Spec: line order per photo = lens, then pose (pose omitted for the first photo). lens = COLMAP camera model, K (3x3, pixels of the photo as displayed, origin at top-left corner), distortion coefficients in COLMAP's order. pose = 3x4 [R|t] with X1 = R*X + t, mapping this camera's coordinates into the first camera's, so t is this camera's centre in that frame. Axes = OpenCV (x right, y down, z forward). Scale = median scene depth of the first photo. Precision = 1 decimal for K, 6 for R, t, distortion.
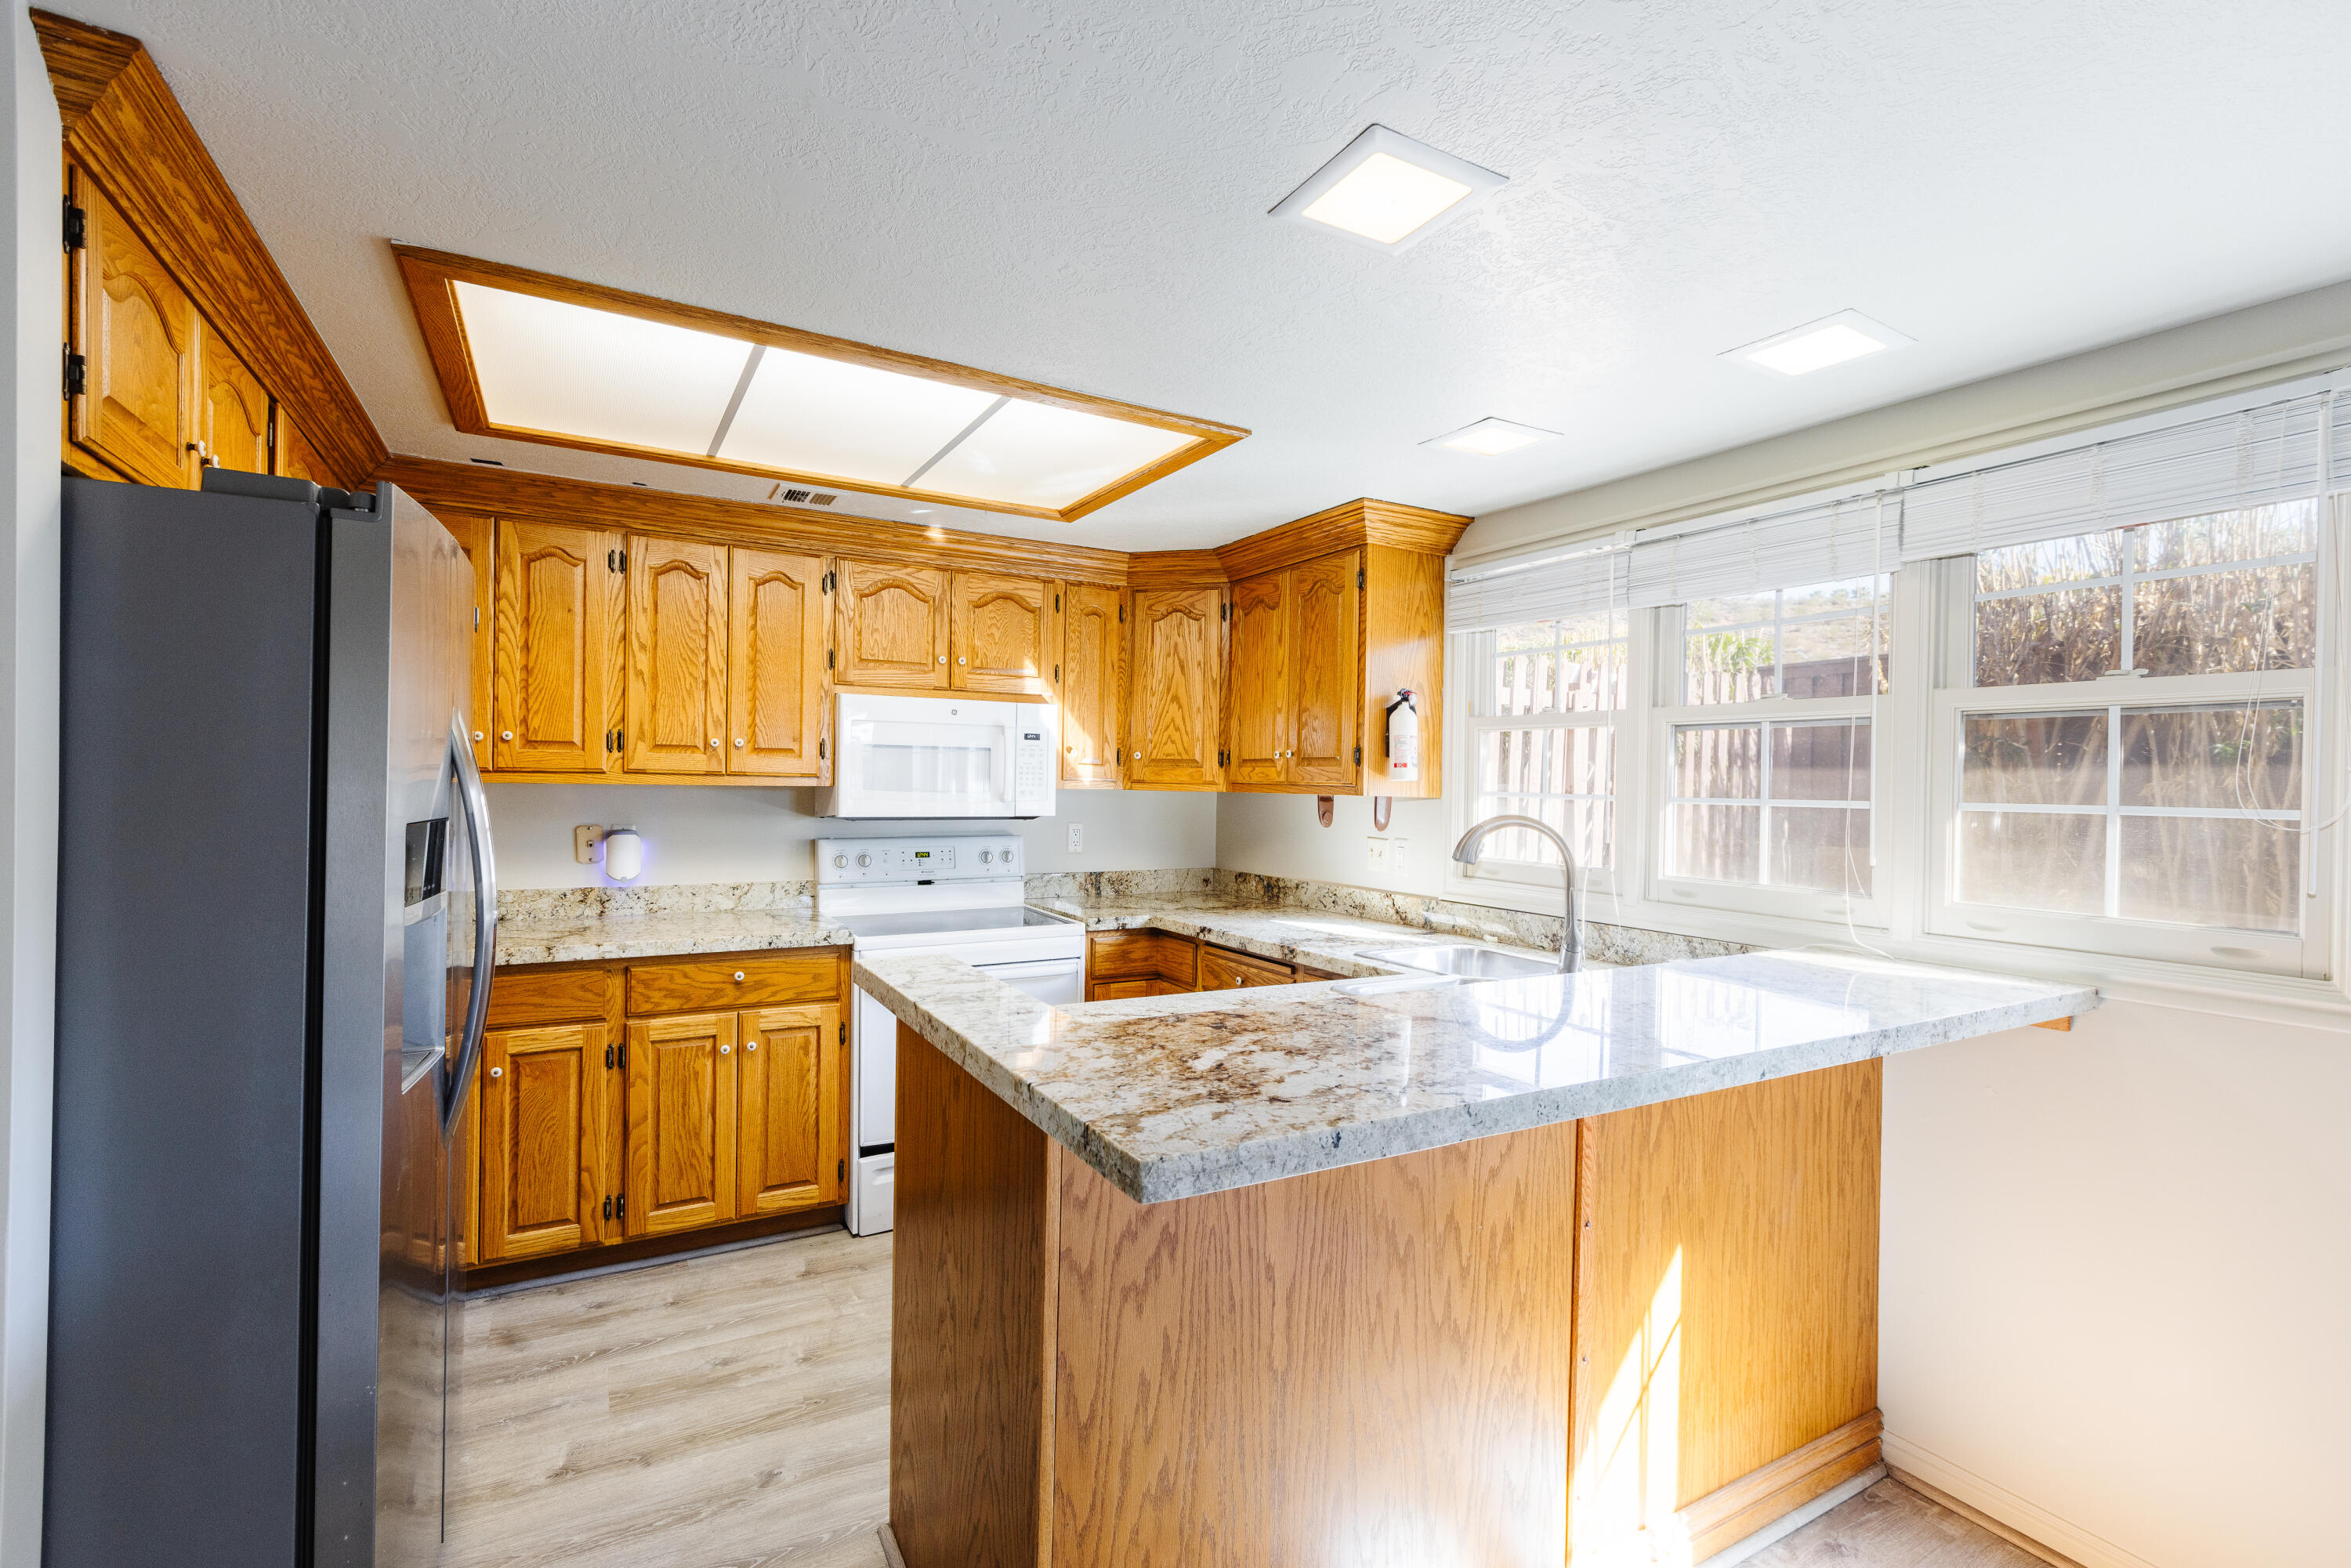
lens RADIAL K [[1065.7, 0, 1179.6], [0, 1065.7, 784.9], [0, 0, 1]] dist [0.001759, -0.000785]
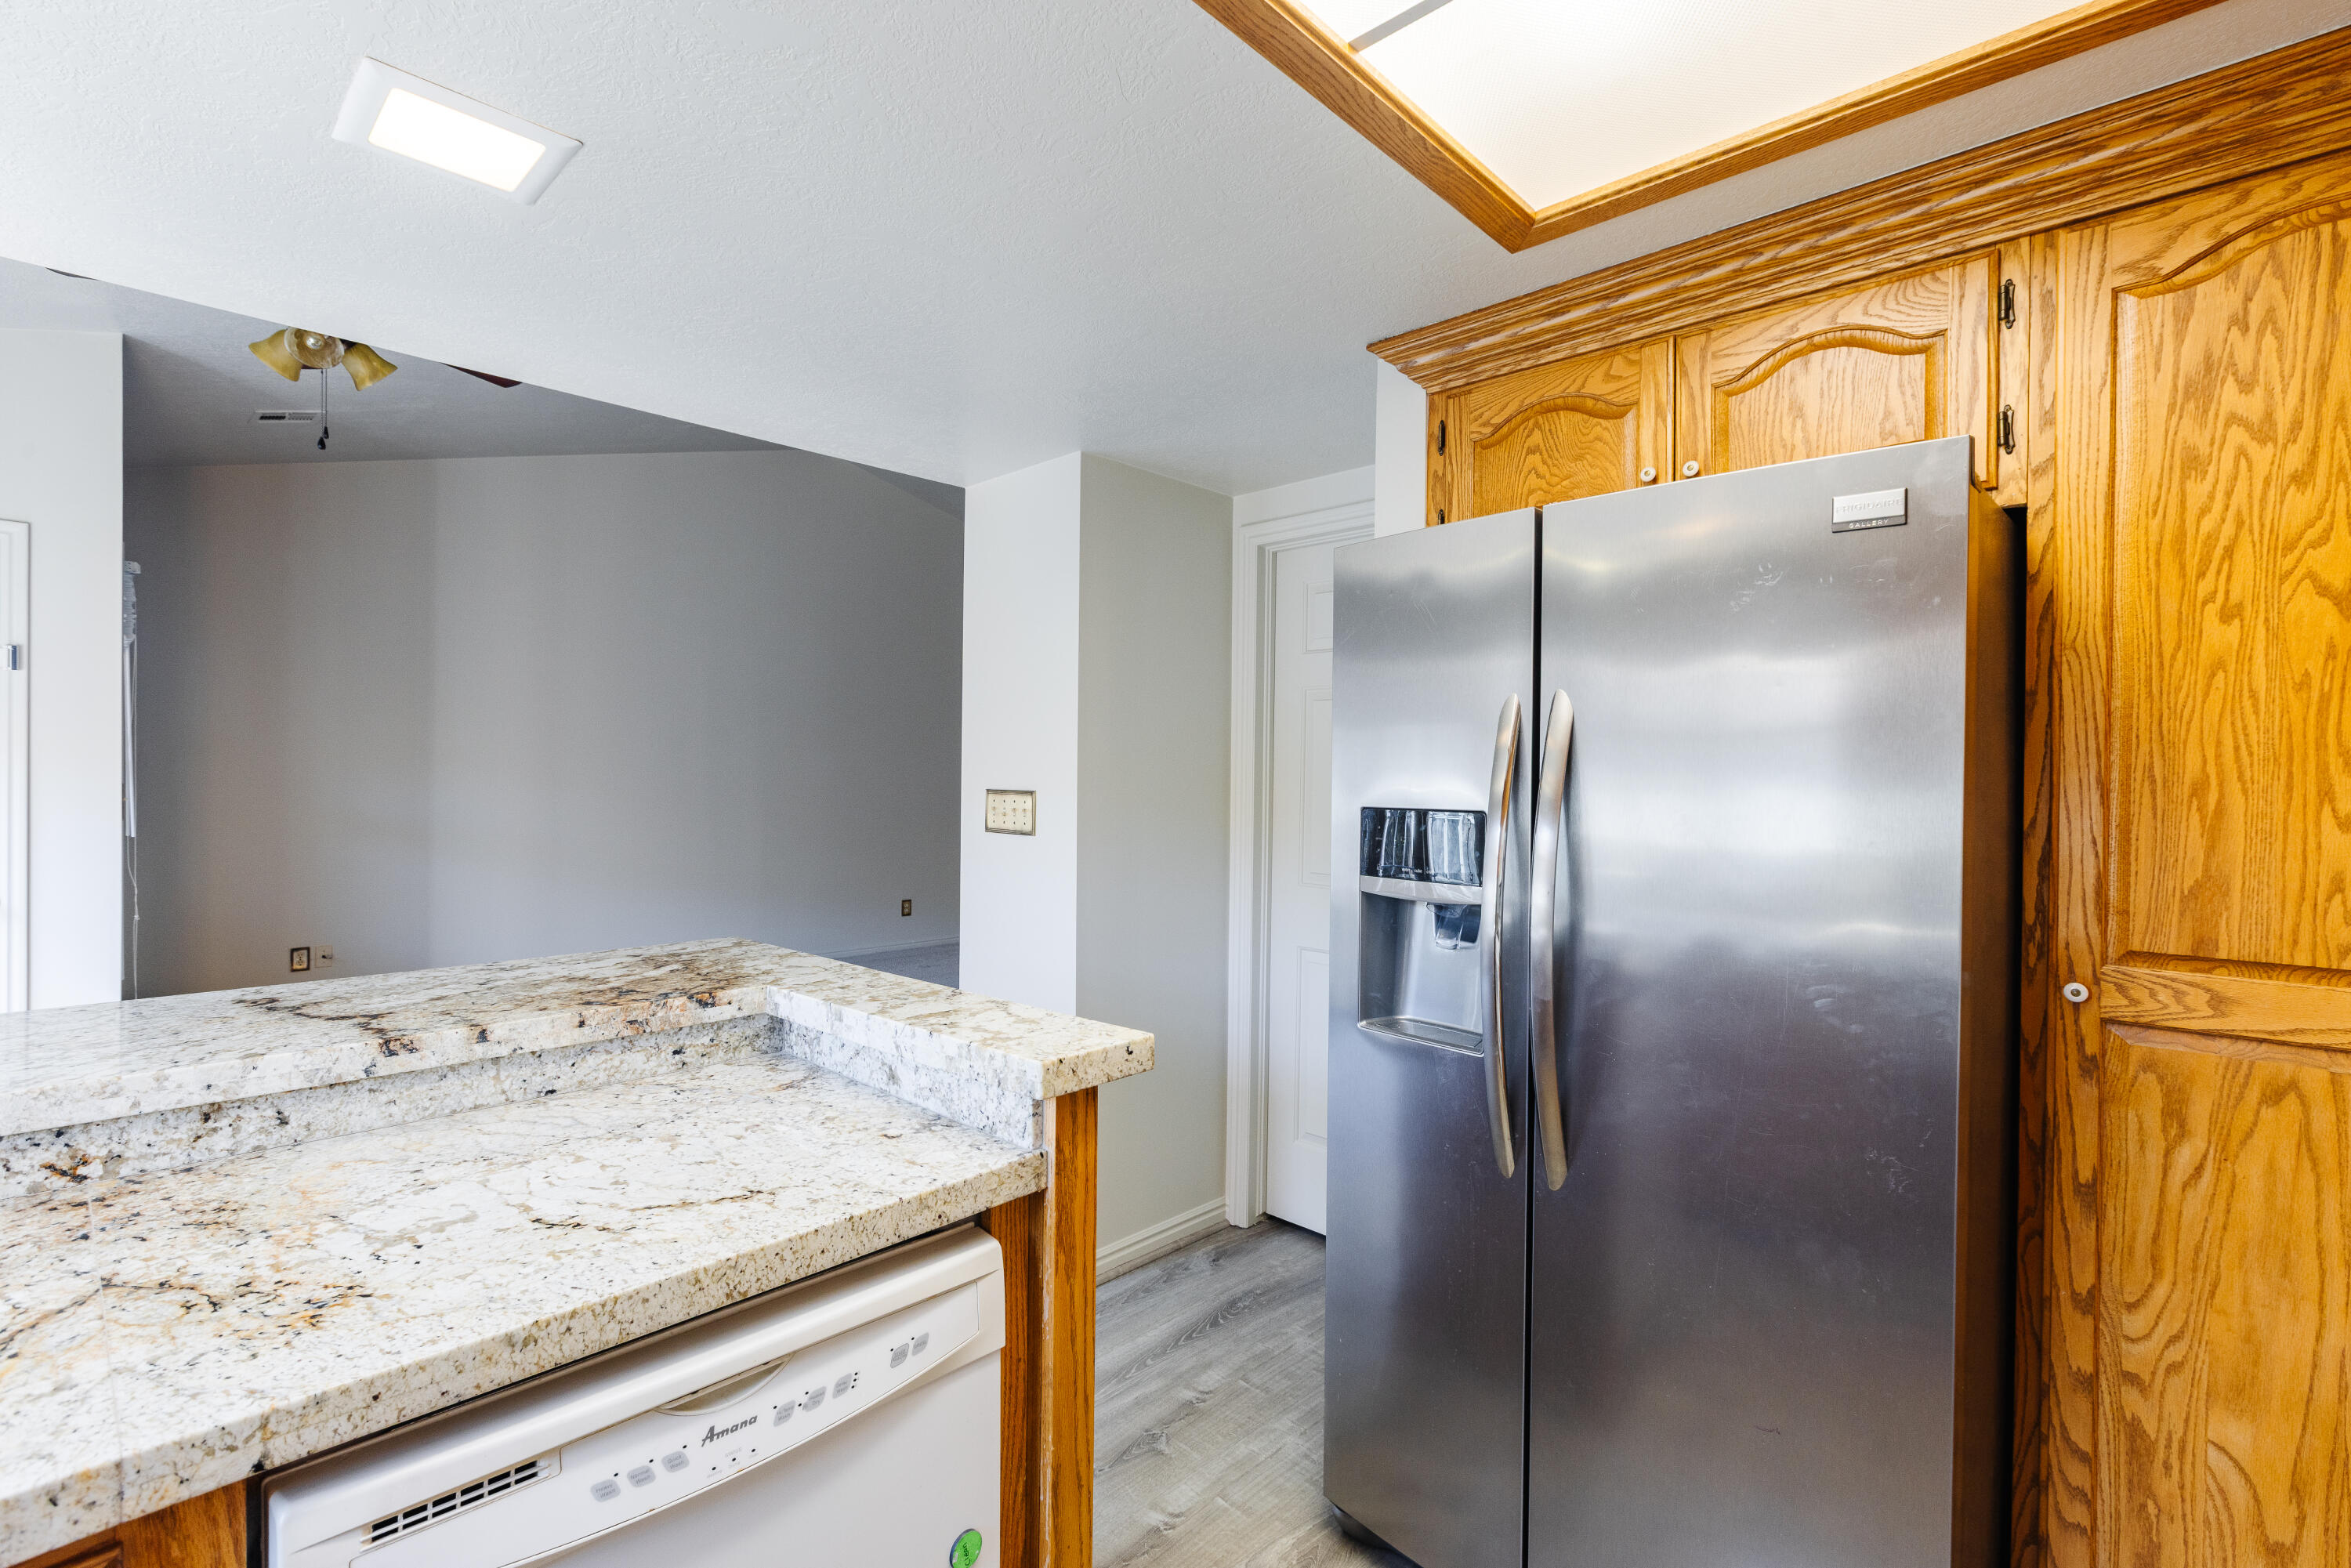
lens RADIAL K [[1065.7, 0, 1171.6], [0, 1065.7, 780.2], [0, 0, 1]] dist [0.001759, -0.000785]
pose [[-0.953107, -0.022844, -0.301771, -0.064573], [-0.023987, 0.999712, 0.000083, 0.004388], [0.301682, 0.007318, -0.953380, 0.963301]]
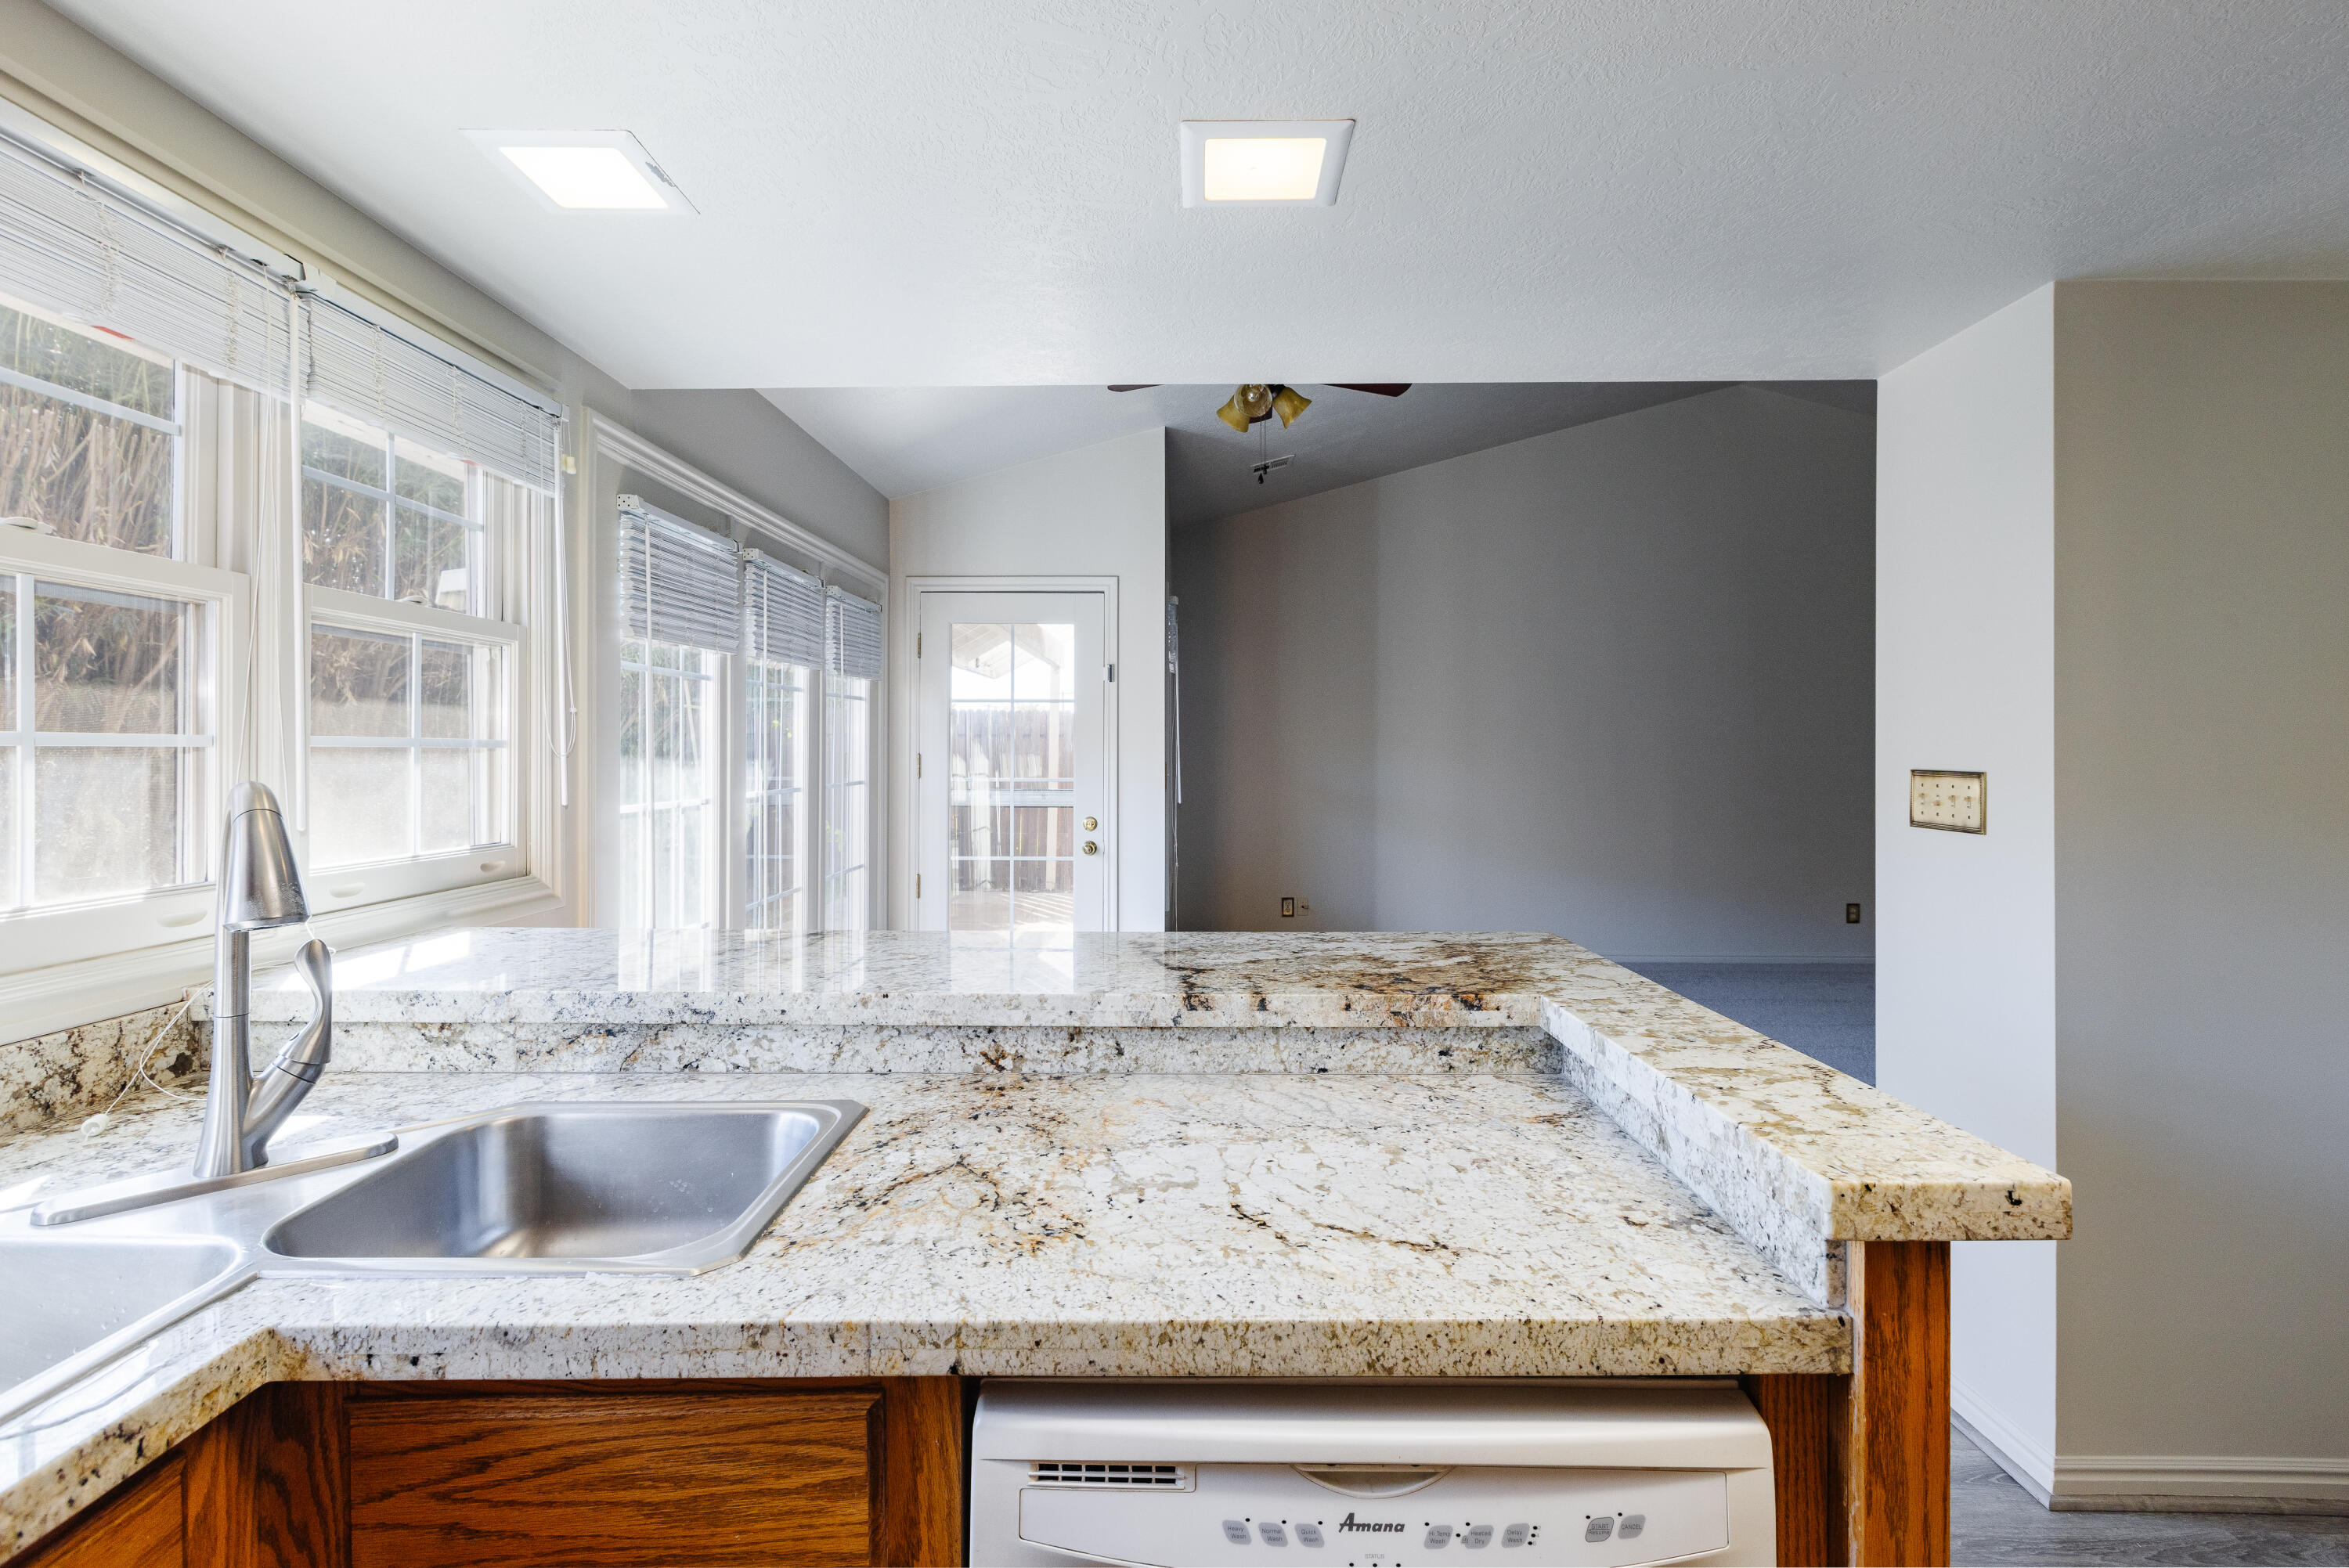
lens RADIAL K [[1104.0, 0, 1179.9], [0, 1104.0, 745.3], [0, 0, 1]] dist [0.001980, -0.000493]
pose [[-0.874261, -0.013070, 0.485280, -0.118648], [-0.013115, 0.999909, 0.003302, 0.004091], [-0.485279, -0.003478, -0.874353, 0.901900]]
